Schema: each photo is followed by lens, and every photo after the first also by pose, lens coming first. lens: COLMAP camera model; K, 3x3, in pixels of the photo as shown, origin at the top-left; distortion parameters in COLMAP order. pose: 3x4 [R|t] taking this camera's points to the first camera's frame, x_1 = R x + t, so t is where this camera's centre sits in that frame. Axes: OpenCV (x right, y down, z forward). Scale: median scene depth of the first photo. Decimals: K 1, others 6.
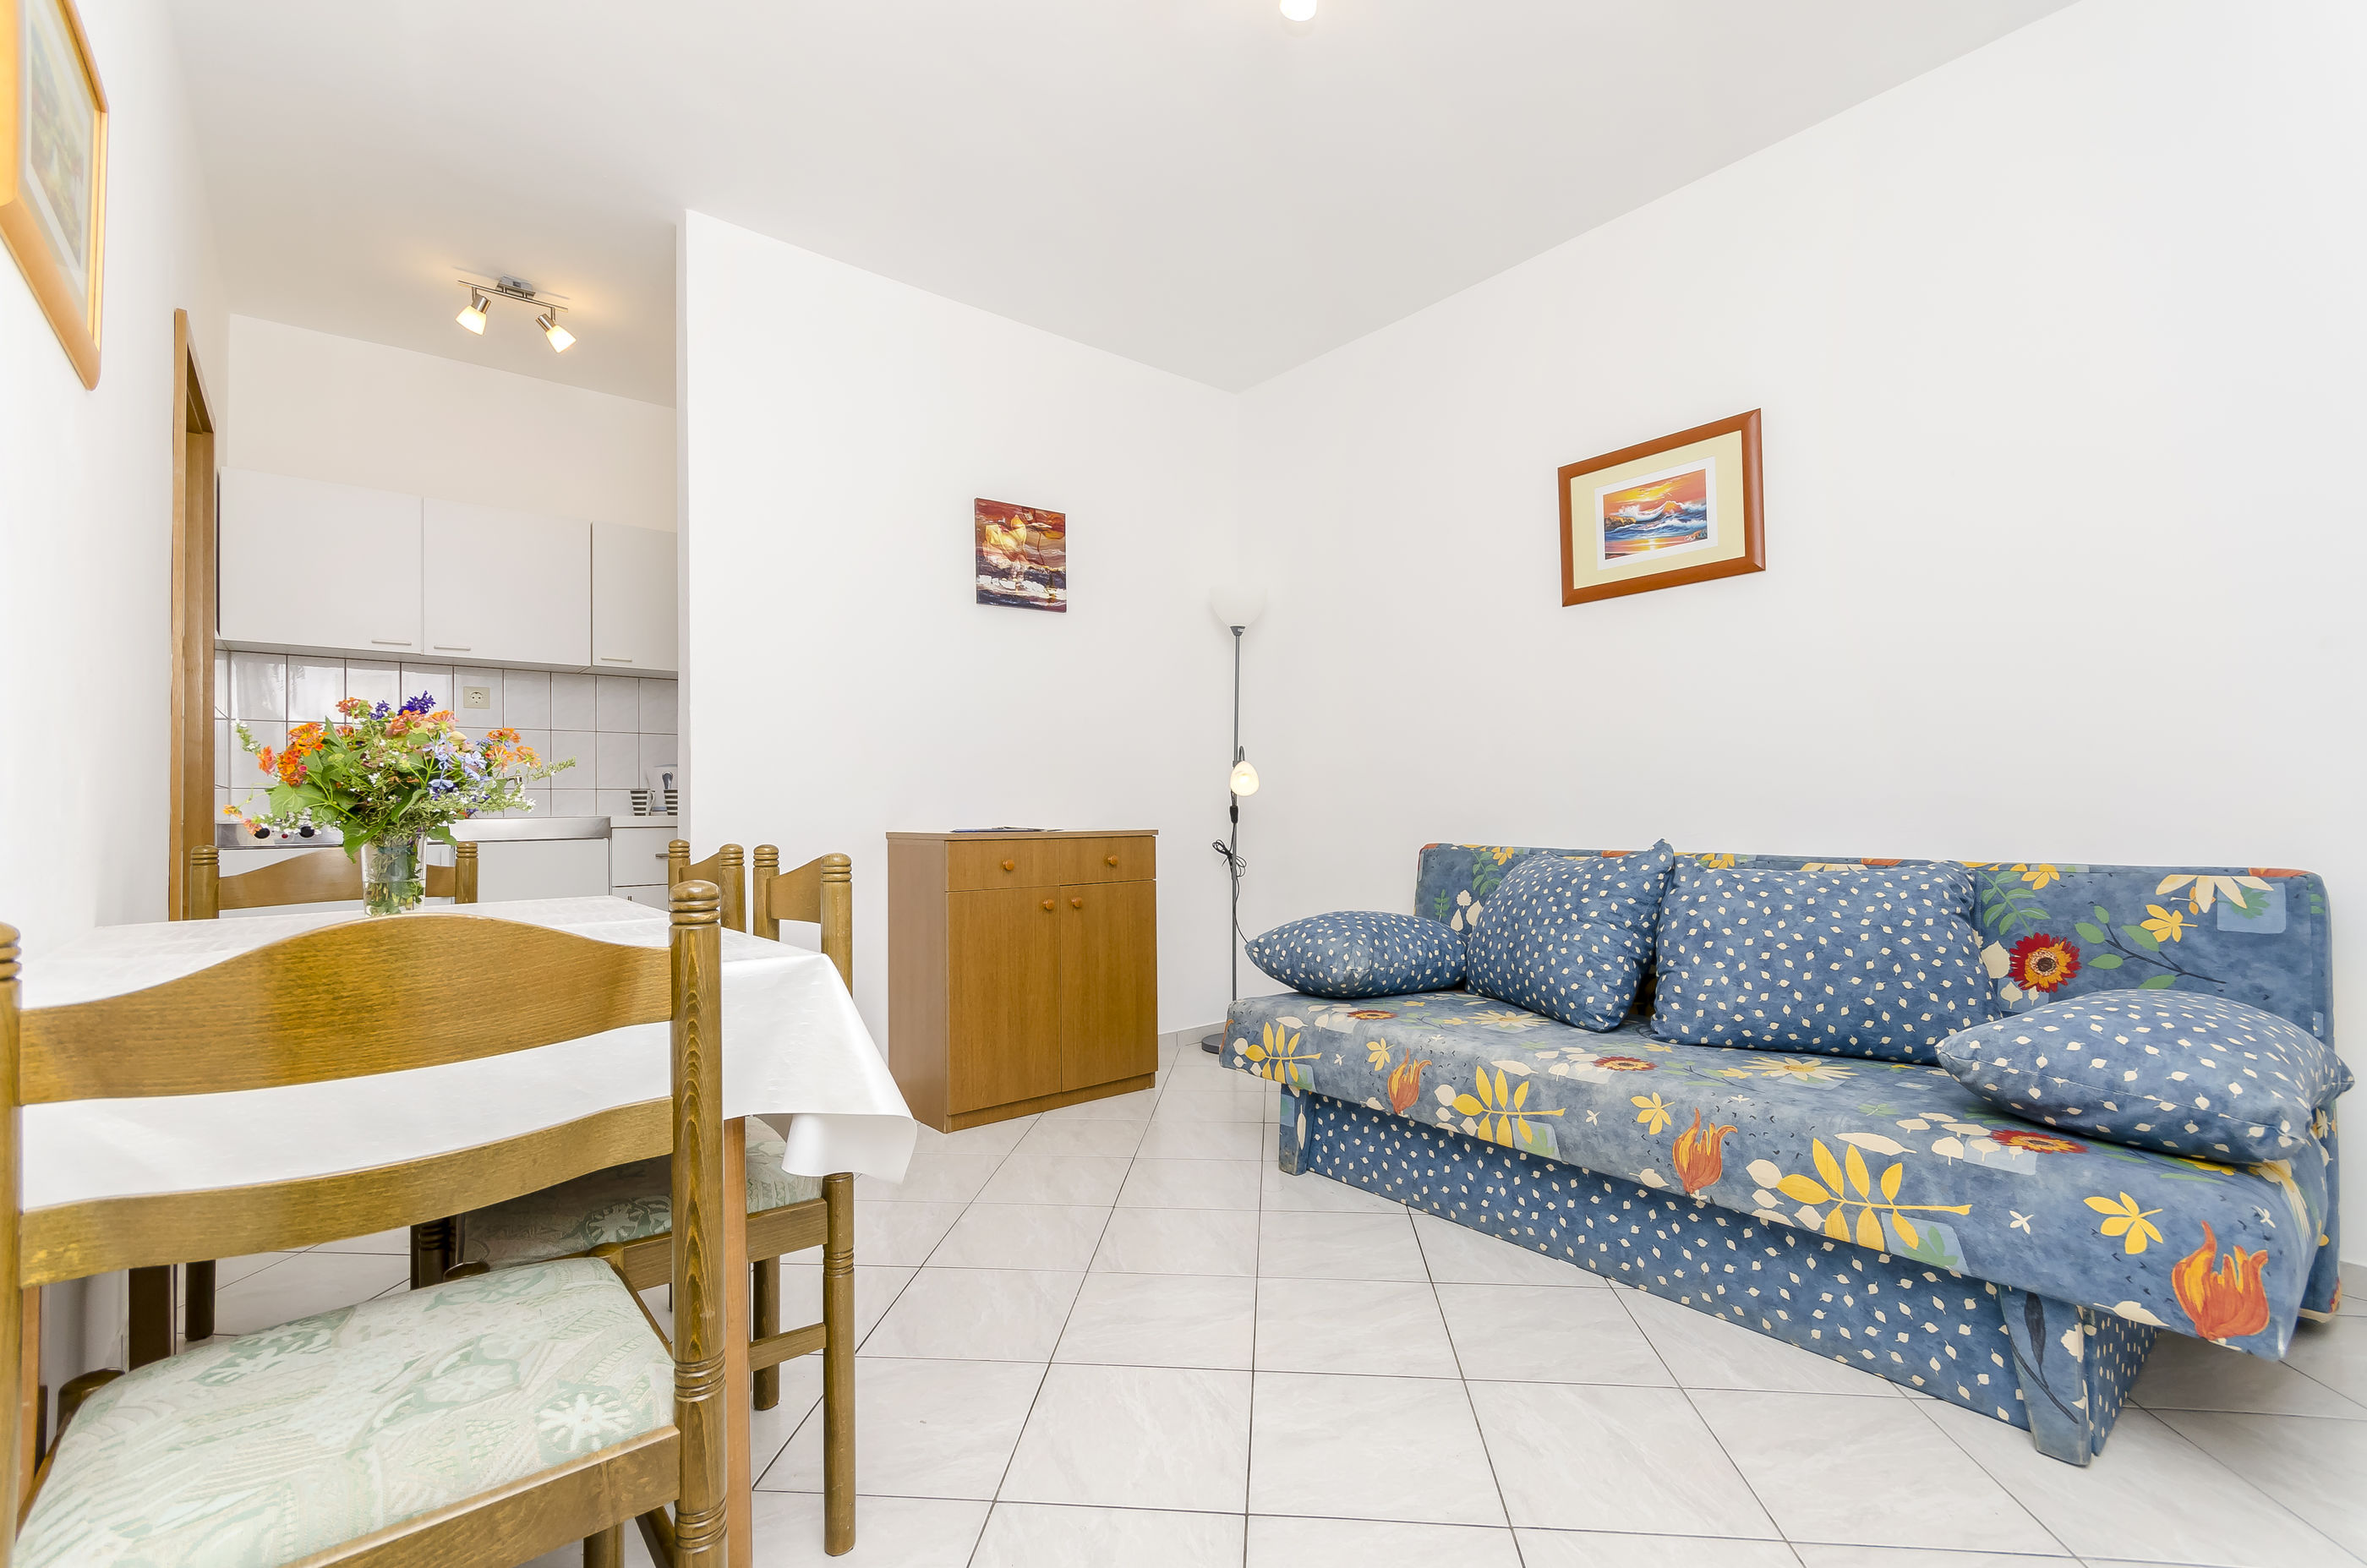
lens RADIAL K [[1039.8, 0, 1184.0], [0, 1039.8, 770.8], [0, 0, 1]] dist [0.003240, 0.000926]
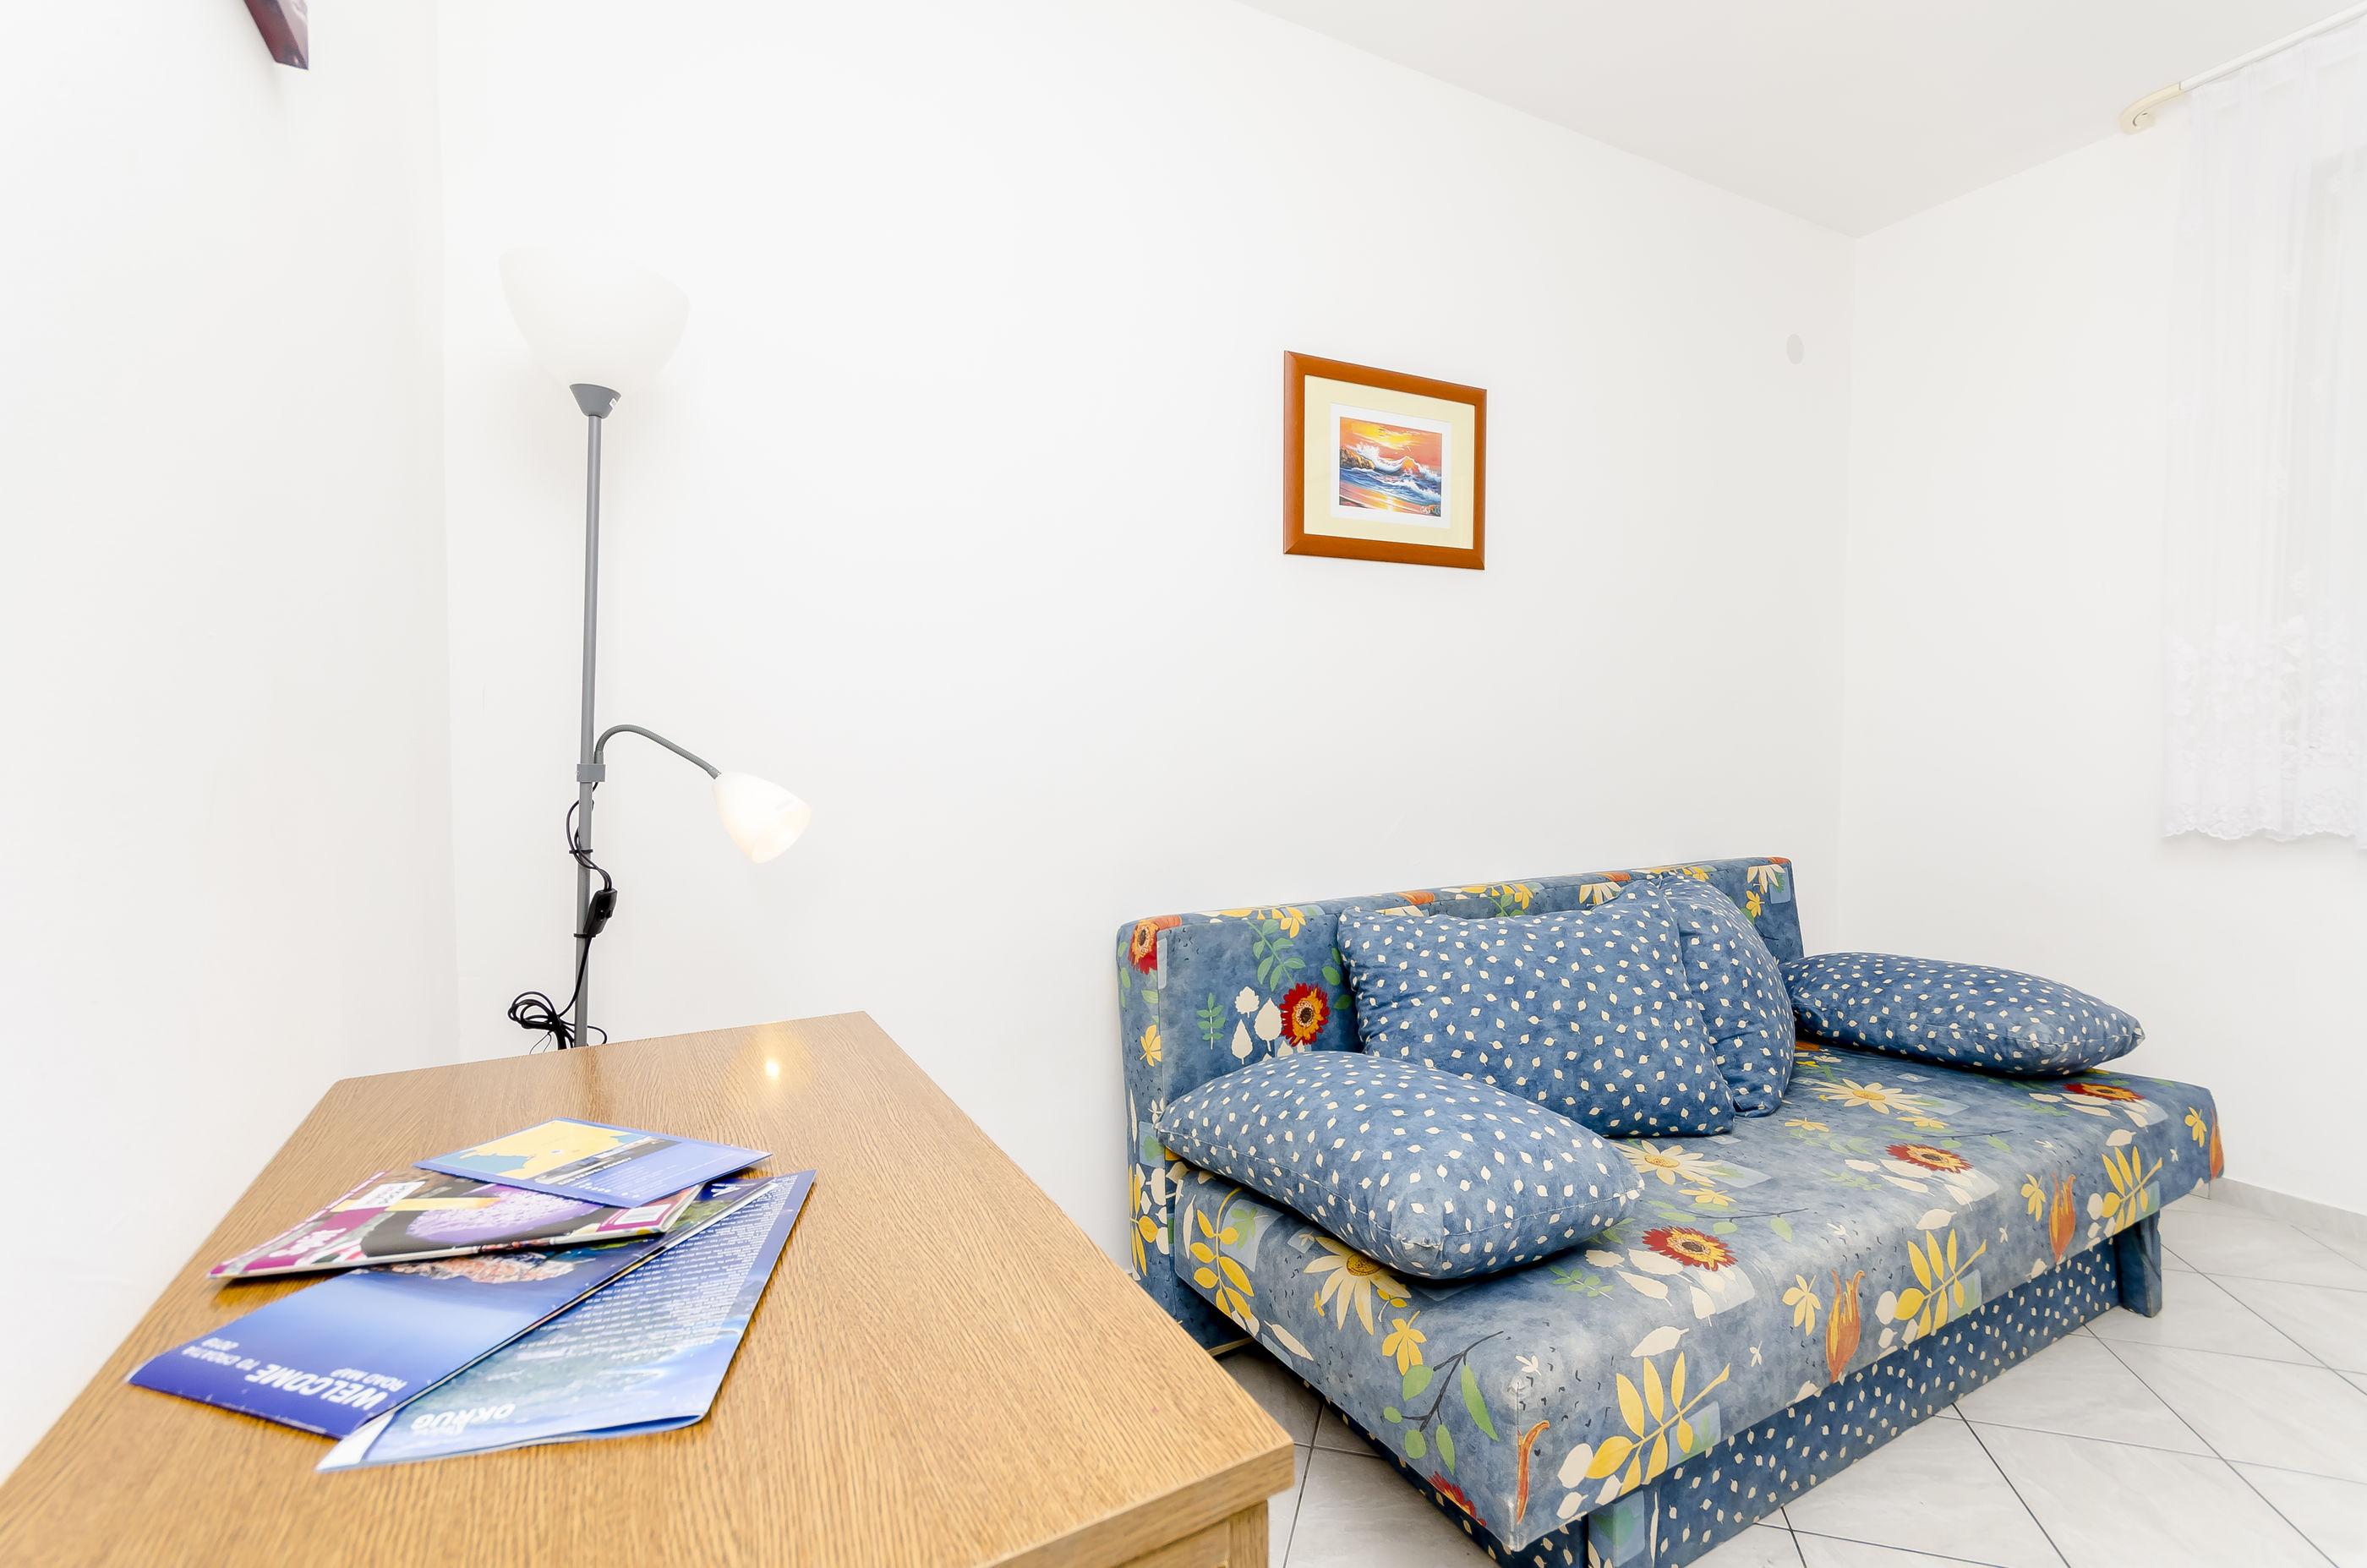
lens RADIAL K [[1039.8, 0, 1178.7], [0, 1039.8, 773.0], [0, 0, 1]] dist [0.003240, 0.000926]
pose [[0.188107, -0.021538, 0.981912, -0.364475], [-0.024759, 0.999338, 0.026663, -0.029149], [-0.981836, -0.029326, 0.187449, 1.000155]]
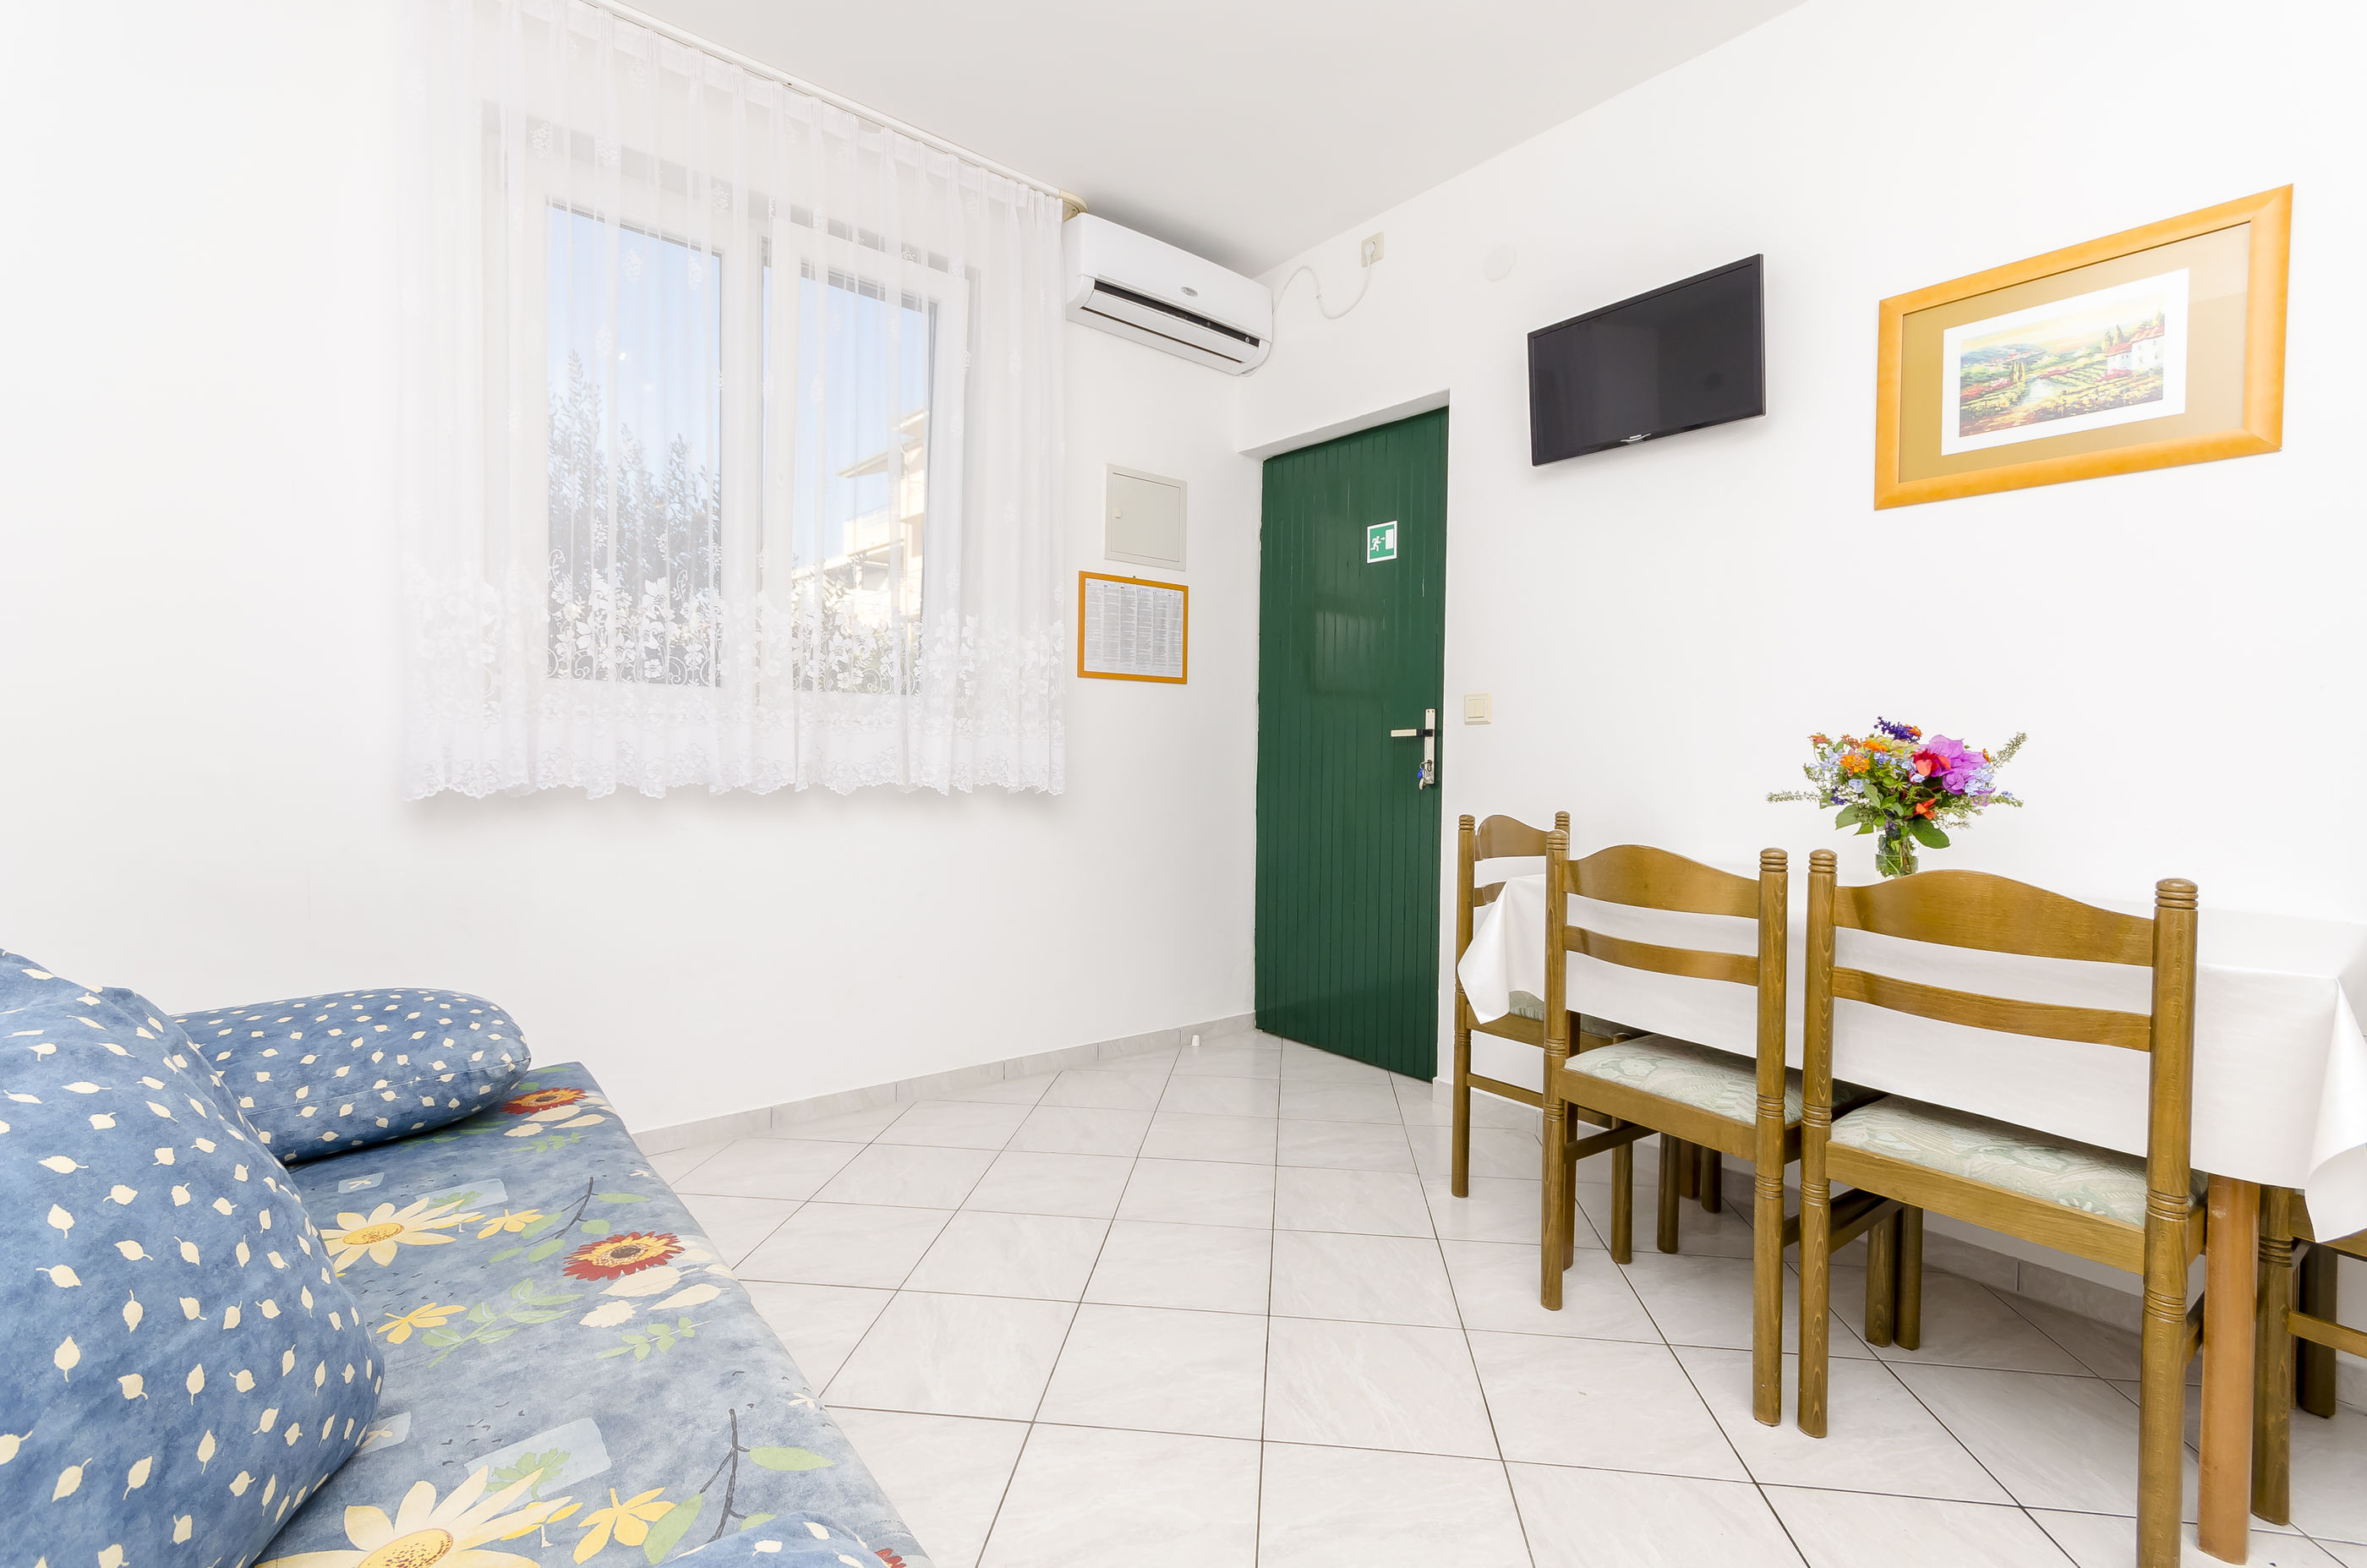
lens RADIAL K [[1039.8, 0, 1175.8], [0, 1039.8, 793.2], [0, 0, 1]] dist [0.003240, 0.000926]
pose [[-0.999765, -0.003475, 0.021401, 0.072349], [-0.003283, 0.999954, 0.009008, 0.011120], [-0.021432, 0.008936, -0.999730, 1.084847]]
